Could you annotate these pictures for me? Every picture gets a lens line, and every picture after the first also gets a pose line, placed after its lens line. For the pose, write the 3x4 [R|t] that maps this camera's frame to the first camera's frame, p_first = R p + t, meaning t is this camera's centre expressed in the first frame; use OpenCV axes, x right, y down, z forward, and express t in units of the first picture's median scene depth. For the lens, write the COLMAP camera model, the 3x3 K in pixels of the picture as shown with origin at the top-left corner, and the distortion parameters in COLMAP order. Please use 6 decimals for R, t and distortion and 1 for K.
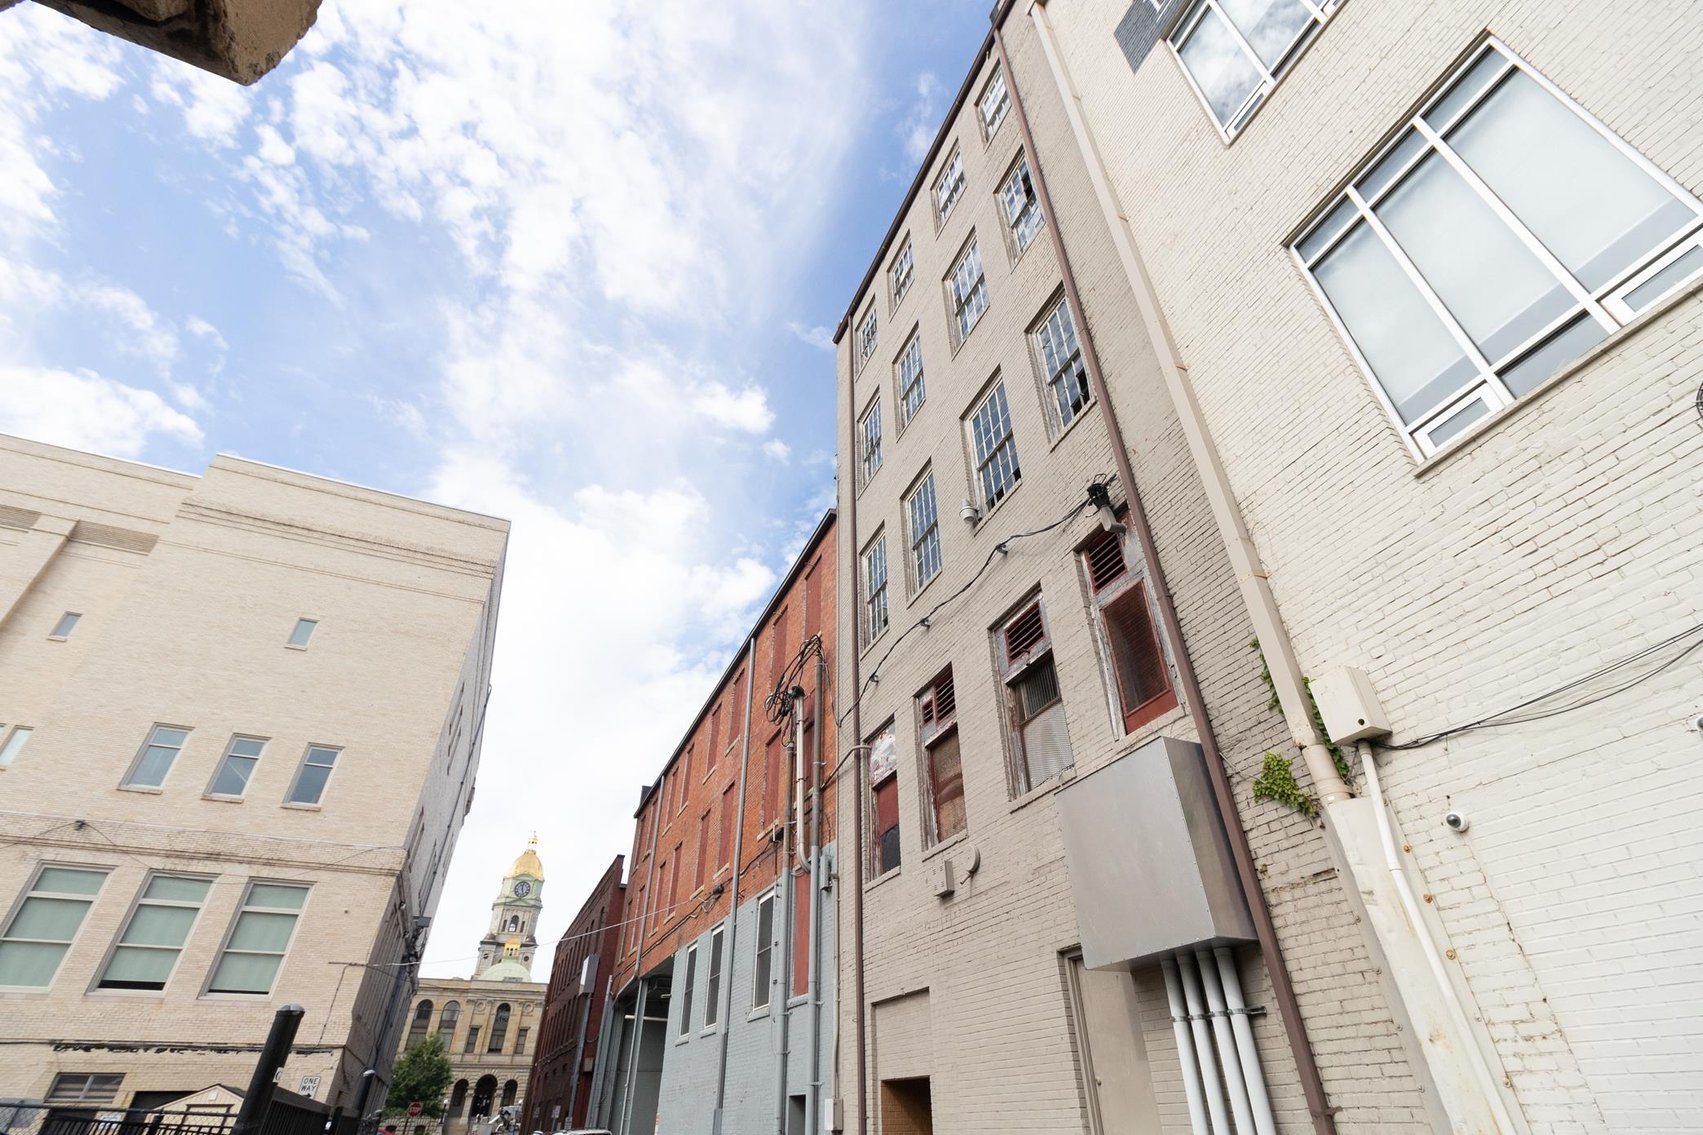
lens RADIAL K [[774.3, 0, 827.2], [0, 774.3, 565.4], [0, 0, 1]] dist [0.000873, -0.000291]
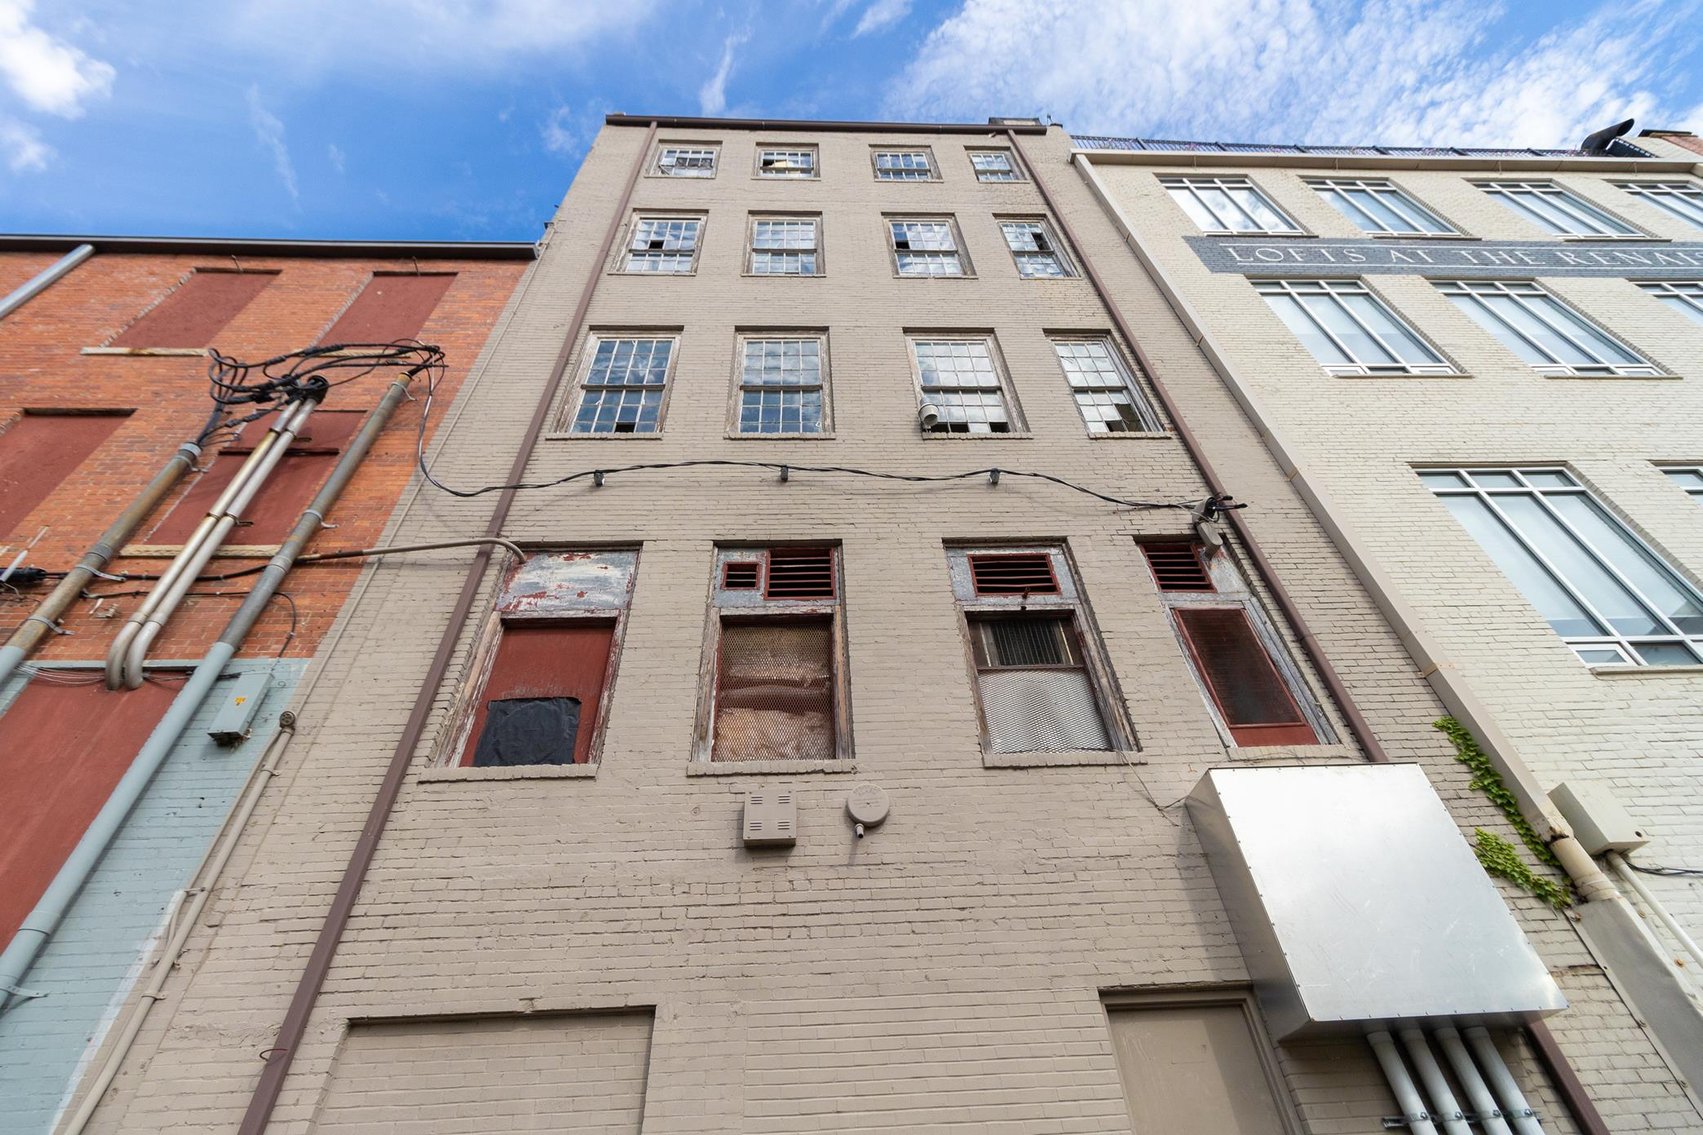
lens RADIAL K [[792.5, 0, 853.7], [0, 792.5, 541.0], [0, 0, 1]] dist [0.001668, 0.000534]
pose [[0.346870, 0.653724, 0.672552, -0.103245], [-0.512858, 0.732576, -0.447560, 0.147920], [-0.785276, -0.189678, 0.589376, 0.202257]]
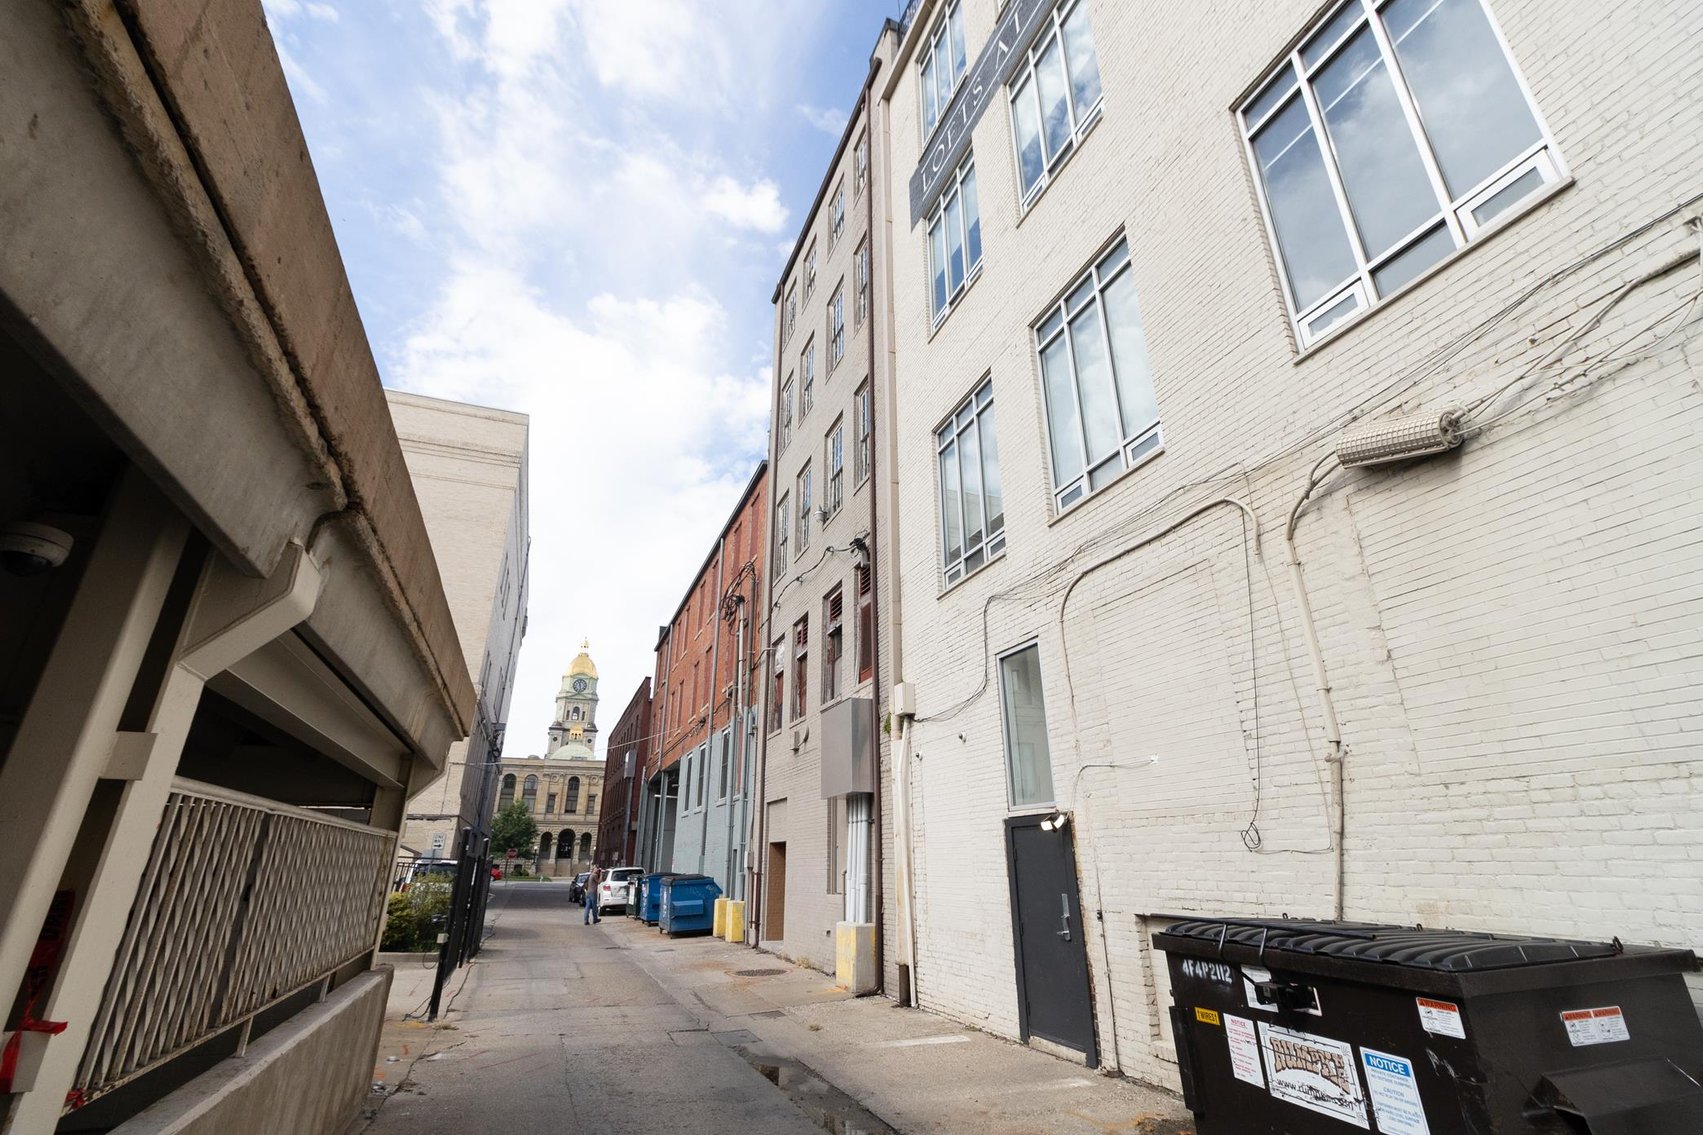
lens RADIAL K [[769.6, 0, 842.3], [0, 769.6, 538.6], [0, 0, 1]] dist [0.004812, -0.000292]
pose [[0.999346, -0.026718, -0.024375, 0.097314], [0.031600, 0.972873, 0.229172, -0.137661], [0.017591, -0.229793, 0.973081, -0.186100]]
